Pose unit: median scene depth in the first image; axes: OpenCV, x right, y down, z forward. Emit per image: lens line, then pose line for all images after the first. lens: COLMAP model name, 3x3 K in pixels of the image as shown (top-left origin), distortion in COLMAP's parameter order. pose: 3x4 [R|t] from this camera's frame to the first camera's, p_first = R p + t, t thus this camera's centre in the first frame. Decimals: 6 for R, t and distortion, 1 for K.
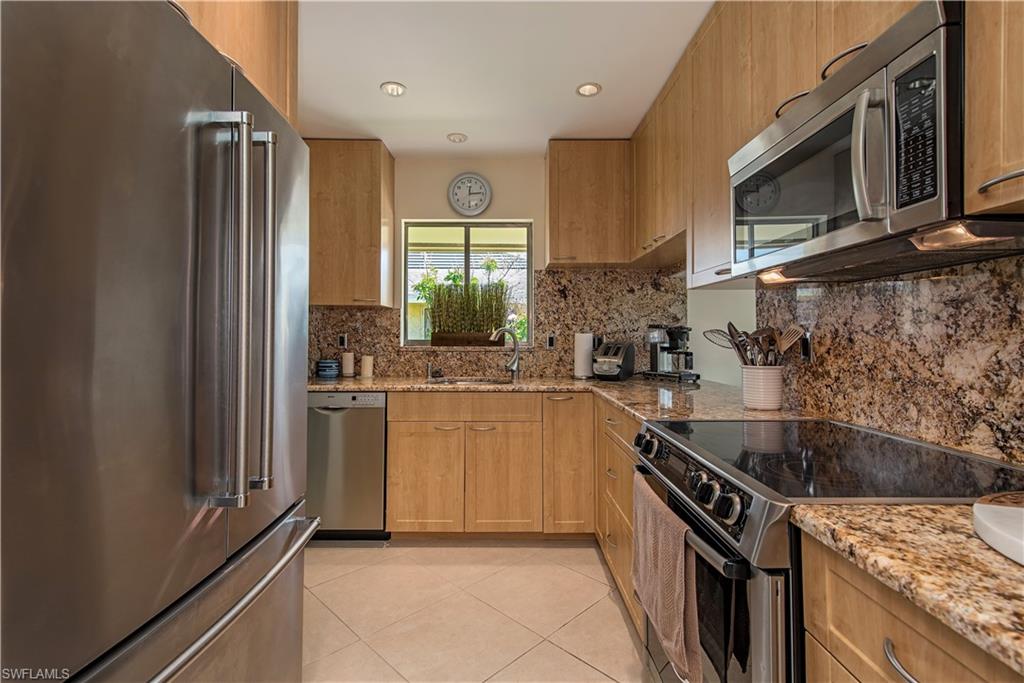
lens RADIAL K [[473.0, 0, 511.5], [0, 473.0, 336.6], [0, 0, 1]] dist [0.000513, -0.000128]
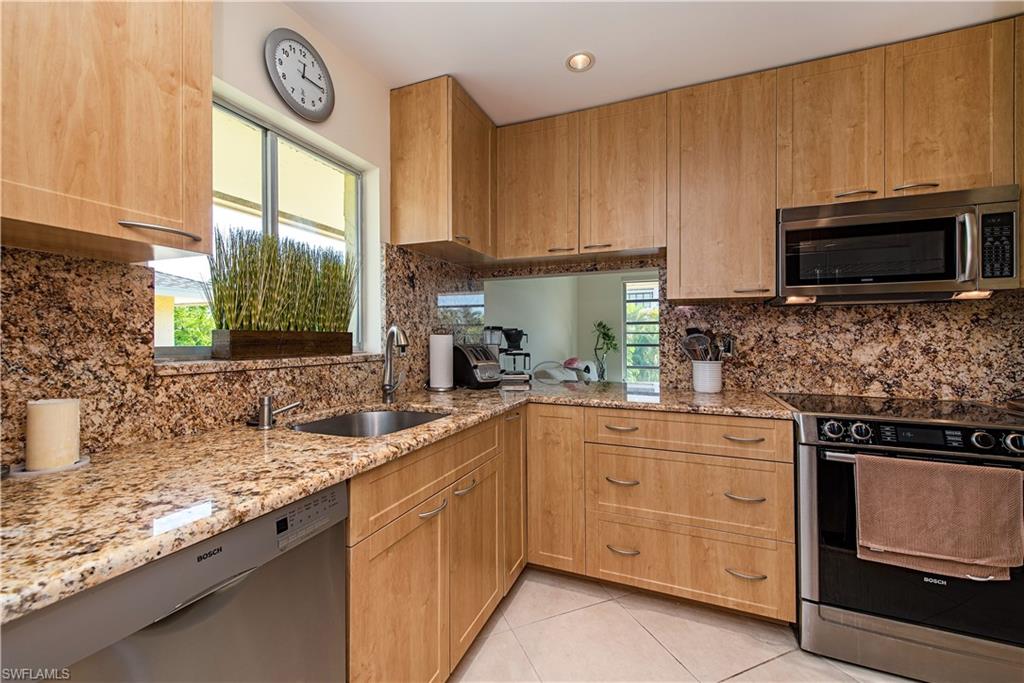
lens RADIAL K [[408.4, 0, 511.3], [0, 408.4, 340.0], [0, 0, 1]] dist [0.002789, 0.000101]
pose [[0.385062, -0.005714, 0.922873, -0.865135], [-0.002897, 0.999968, 0.007400, -0.006553], [-0.922886, -0.005523, 0.385033, 1.190433]]
